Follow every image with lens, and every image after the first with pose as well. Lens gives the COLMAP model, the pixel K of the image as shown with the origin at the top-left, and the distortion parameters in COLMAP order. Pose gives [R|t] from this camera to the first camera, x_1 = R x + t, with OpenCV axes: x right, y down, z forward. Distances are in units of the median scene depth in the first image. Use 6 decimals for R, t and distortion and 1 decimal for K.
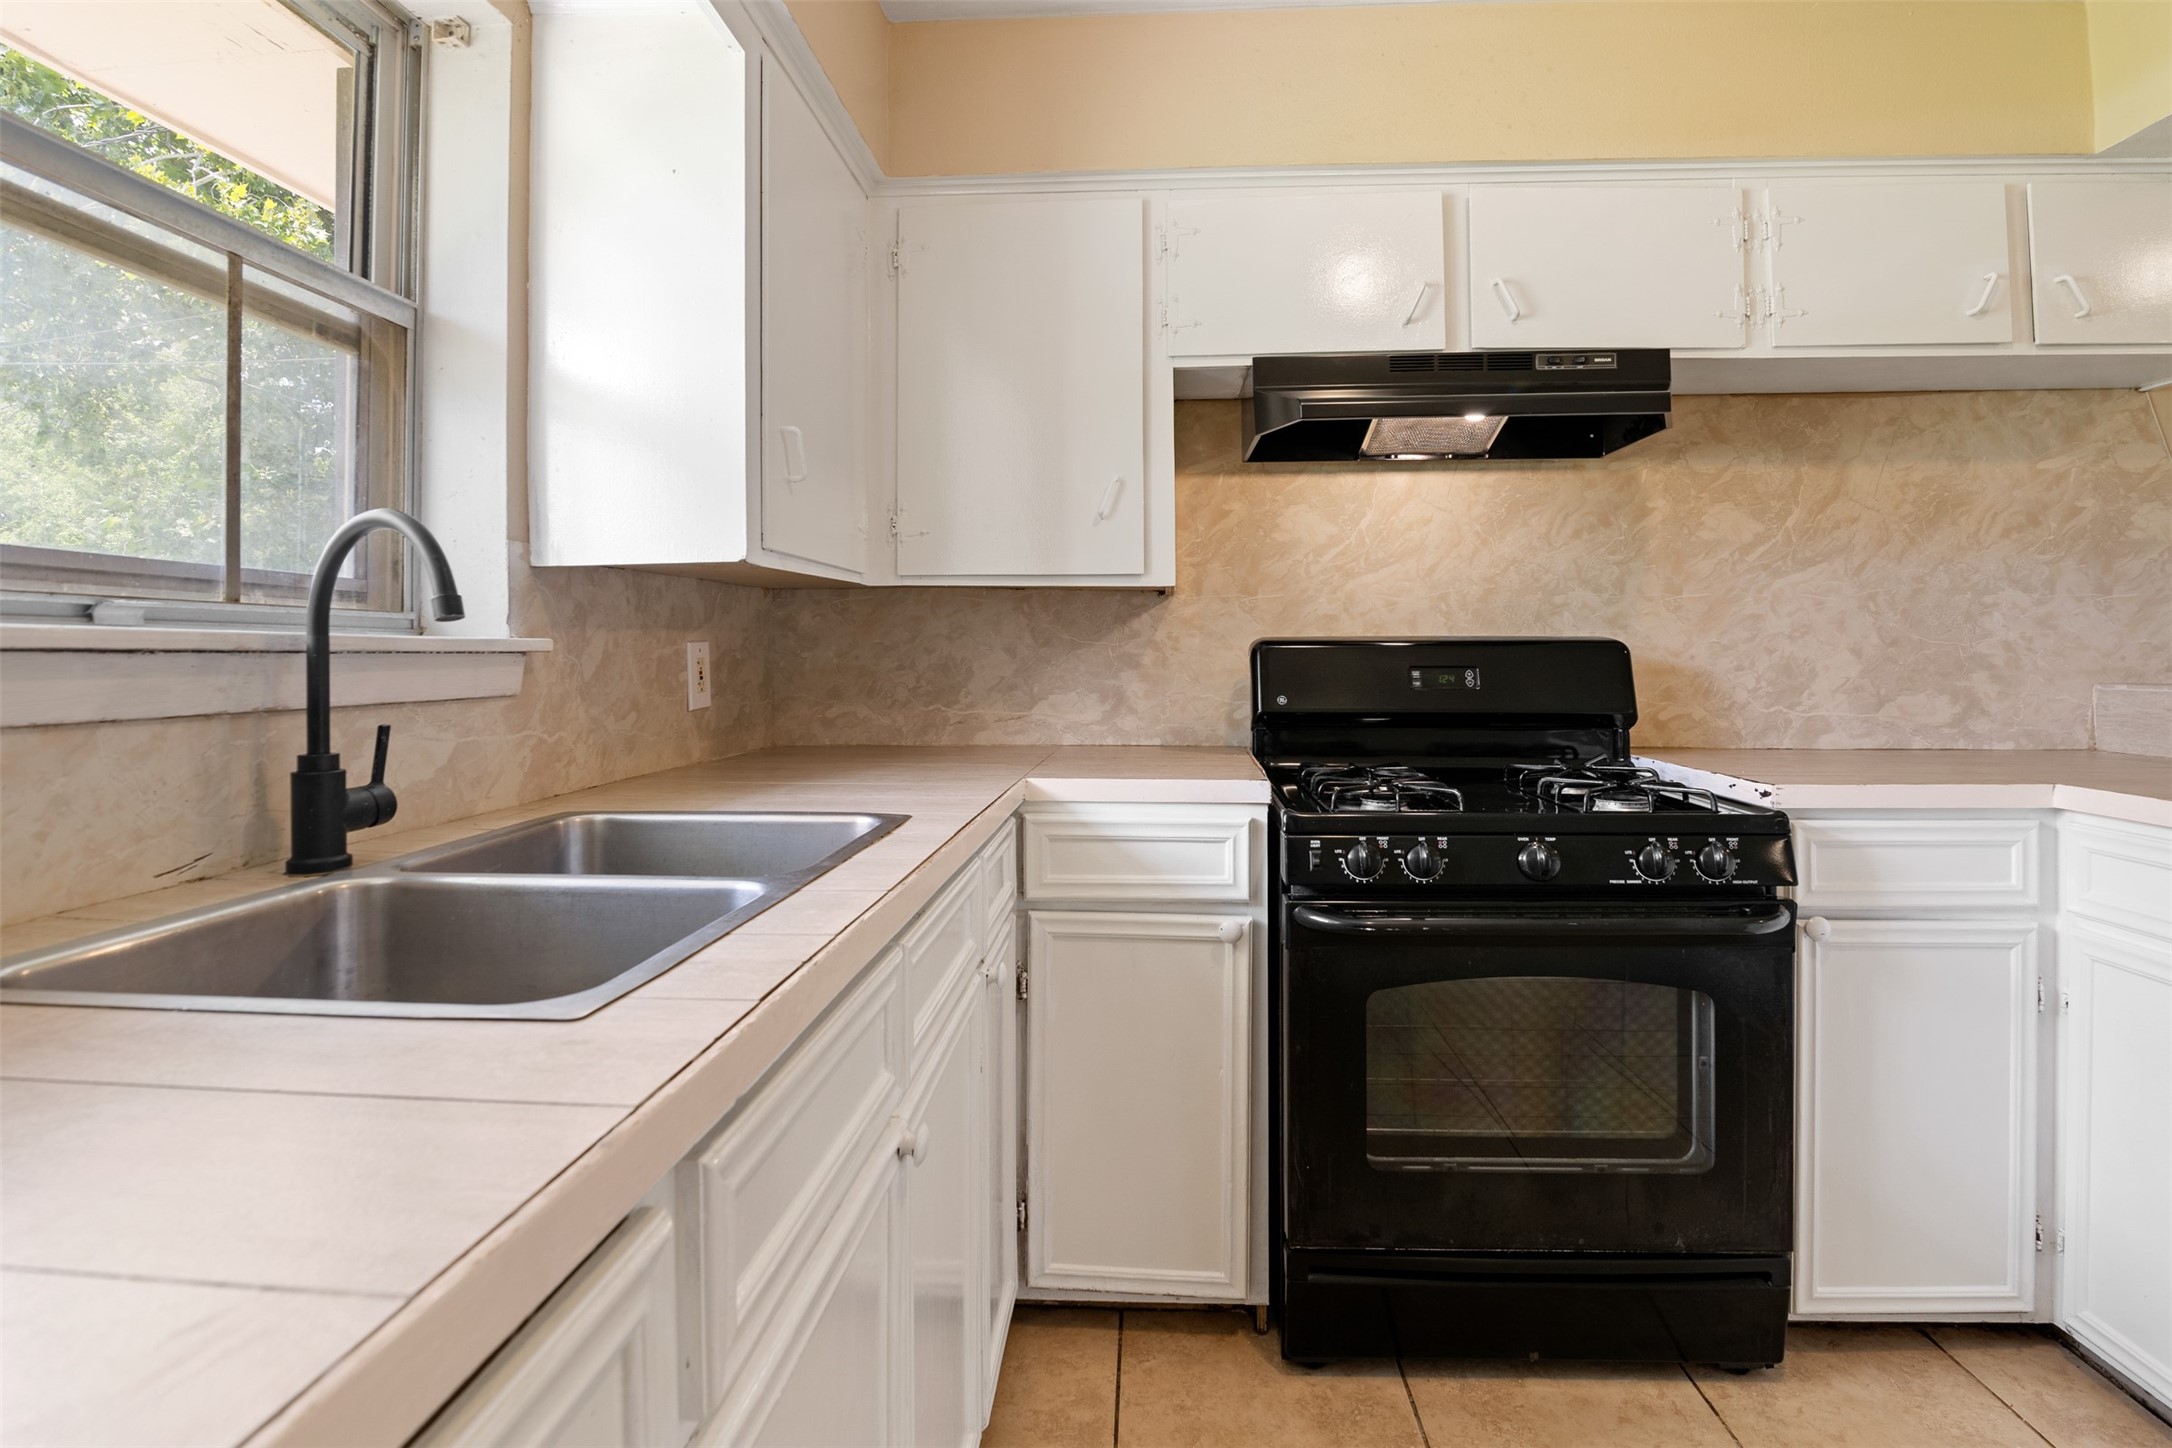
lens RADIAL K [[1035.2, 0, 1132.9], [0, 1035.2, 647.1], [0, 0, 1]] dist [-0.012772, -0.001678]
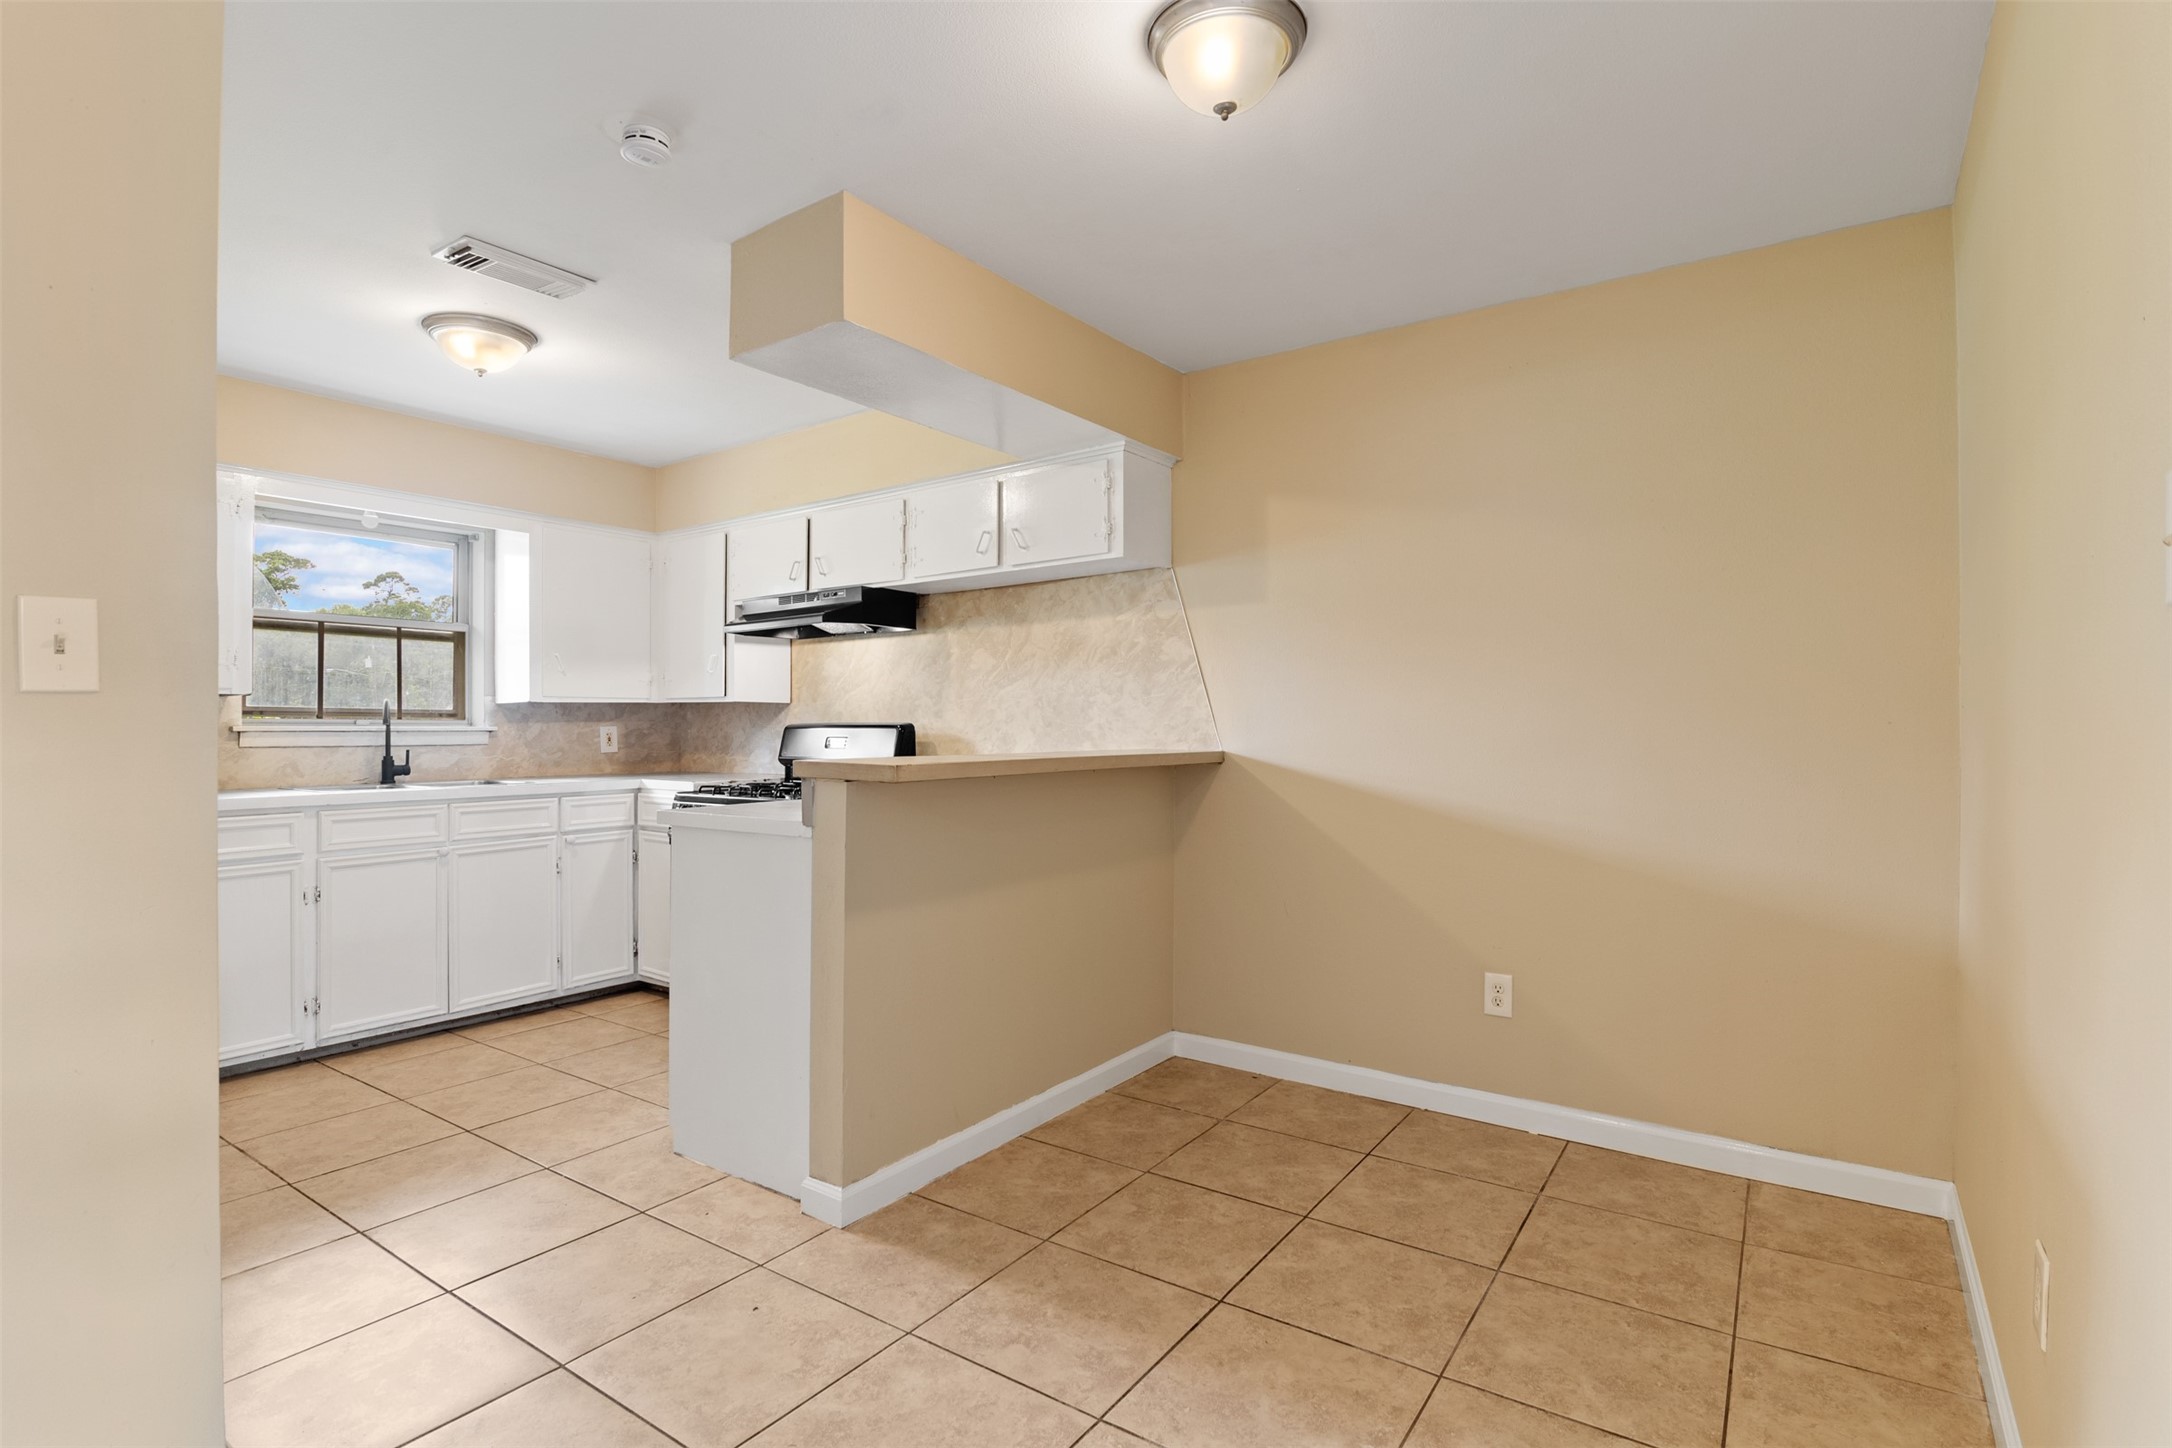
lens RADIAL K [[1035.2, 0, 1146.8], [0, 1035.2, 721.3], [0, 0, 1]] dist [-0.012772, -0.001678]
pose [[0.850277, -0.005096, -0.526311, 1.814233], [0.004585, 0.999987, -0.002274, -0.005472], [0.526315, -0.000480, 0.850289, -0.412135]]
